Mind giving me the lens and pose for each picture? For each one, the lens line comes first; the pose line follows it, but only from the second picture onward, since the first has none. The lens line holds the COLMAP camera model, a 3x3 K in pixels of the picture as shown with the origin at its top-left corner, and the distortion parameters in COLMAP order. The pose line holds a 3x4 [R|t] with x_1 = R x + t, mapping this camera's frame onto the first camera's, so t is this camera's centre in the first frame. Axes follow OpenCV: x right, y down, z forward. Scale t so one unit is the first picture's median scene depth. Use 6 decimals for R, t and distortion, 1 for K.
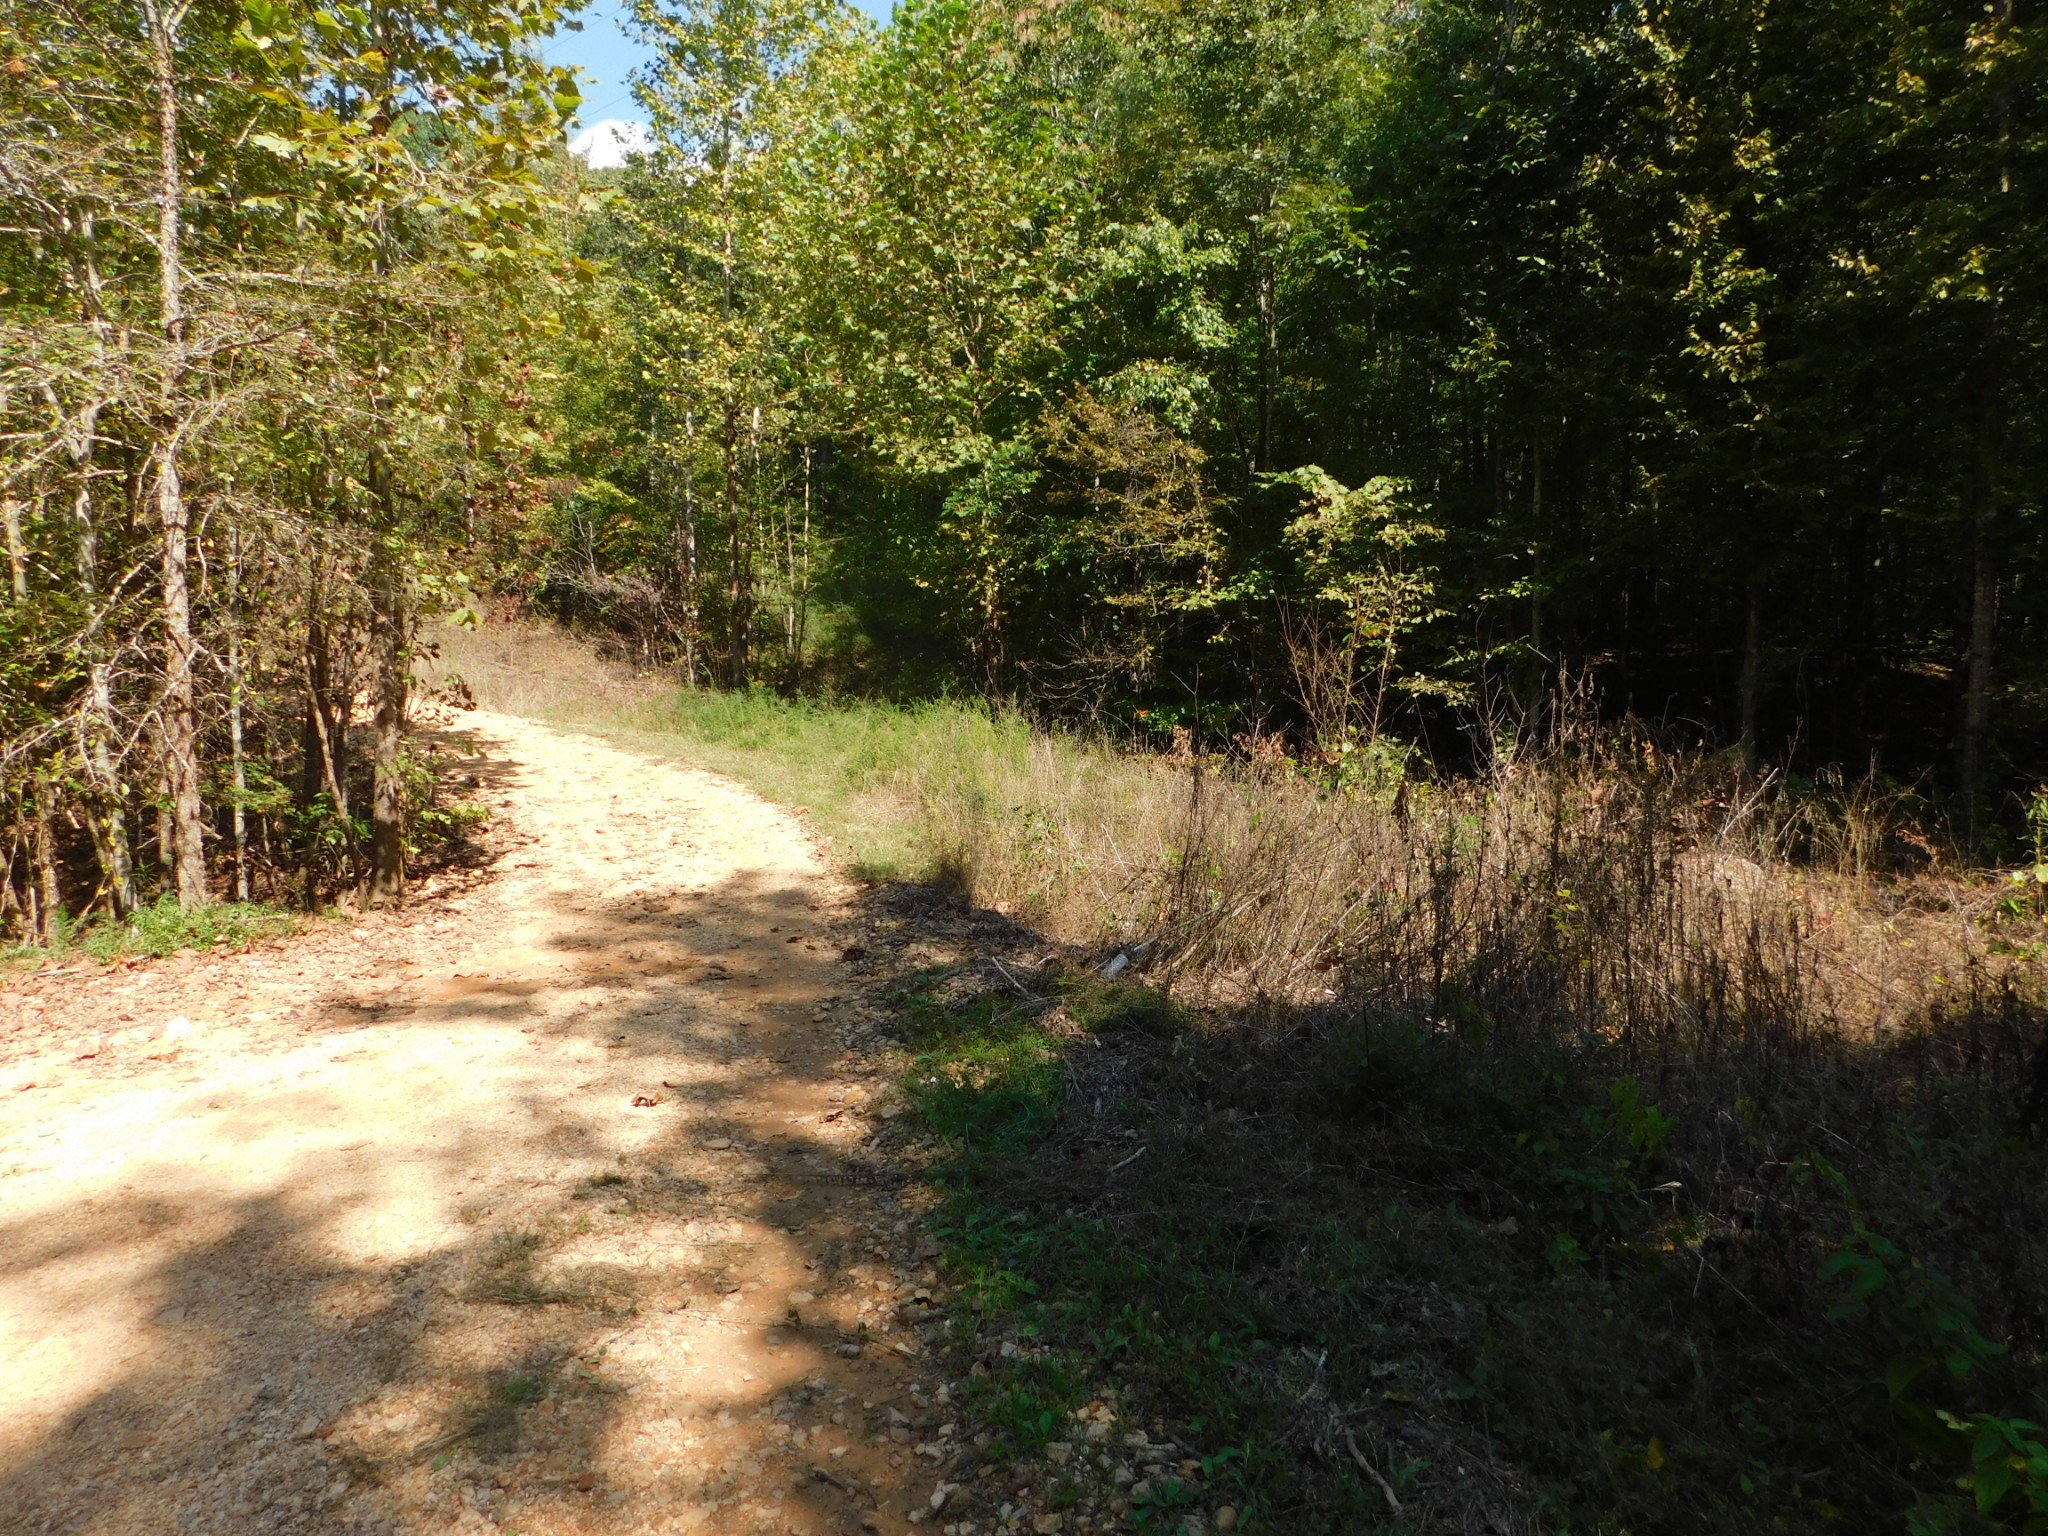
lens RADIAL K [[1363.4, 0, 1031.3], [0, 1363.4, 753.2], [0, 0, 1]] dist [-0.066705, 0.063471]
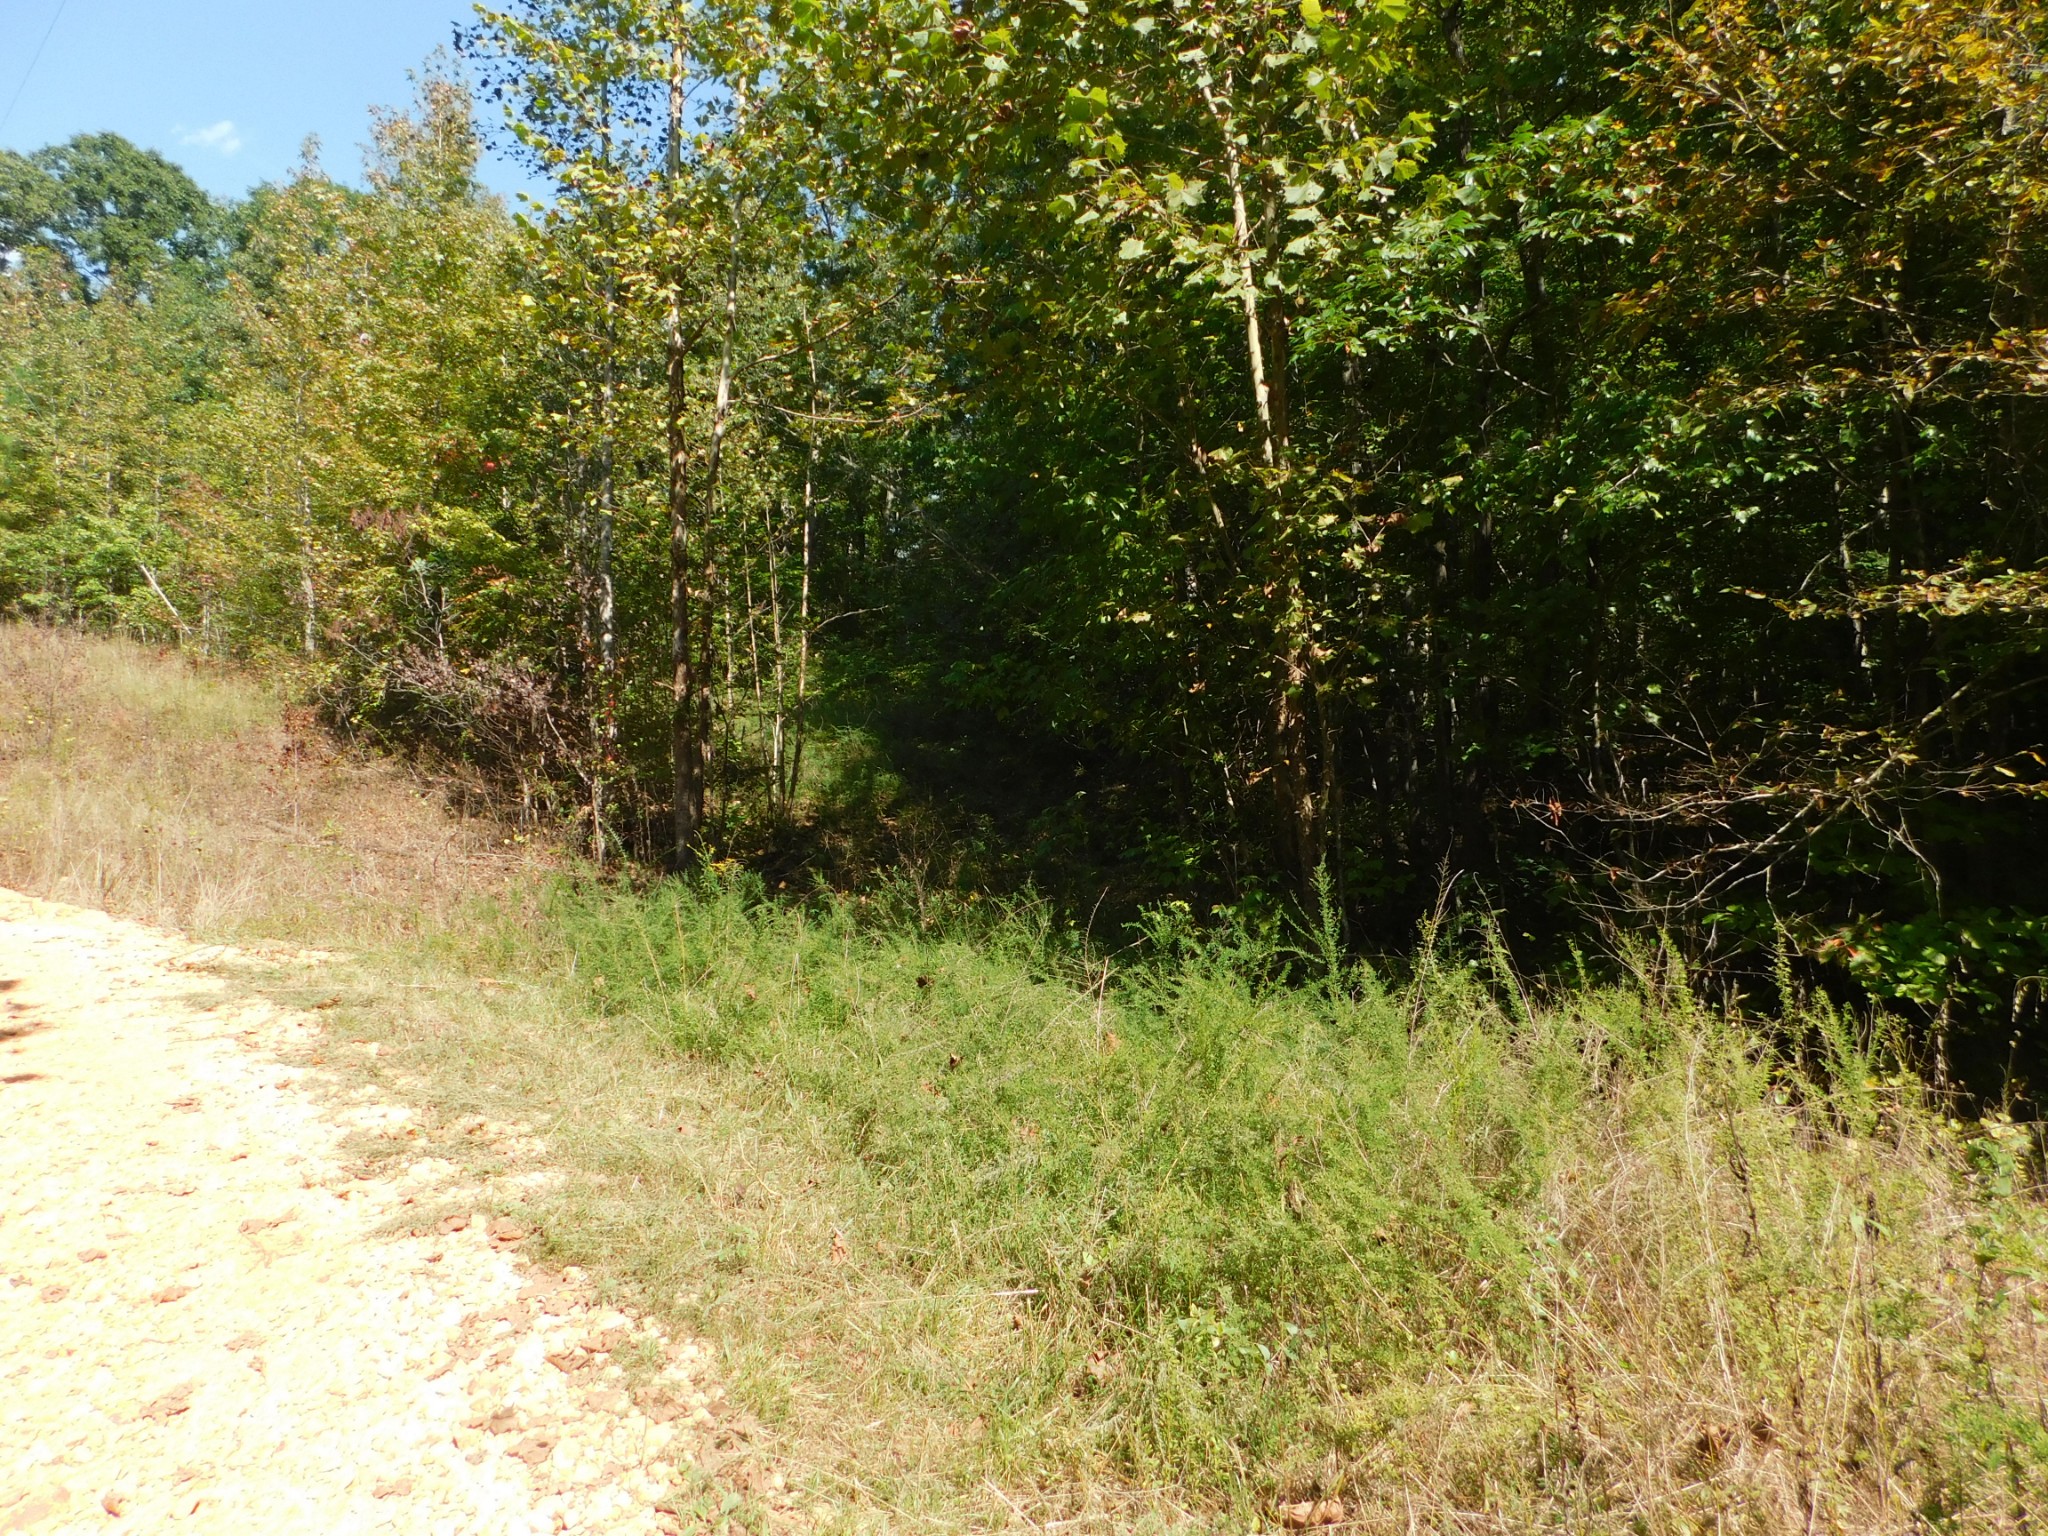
lens RADIAL K [[1363.4, 0, 1031.3], [0, 1363.4, 753.2], [0, 0, 1]] dist [-0.066705, 0.063471]
pose [[0.999553, -0.007828, 0.028842, -0.089607], [0.011126, 0.993183, -0.116035, -0.026657], [-0.027737, 0.116305, 0.992826, 0.437960]]
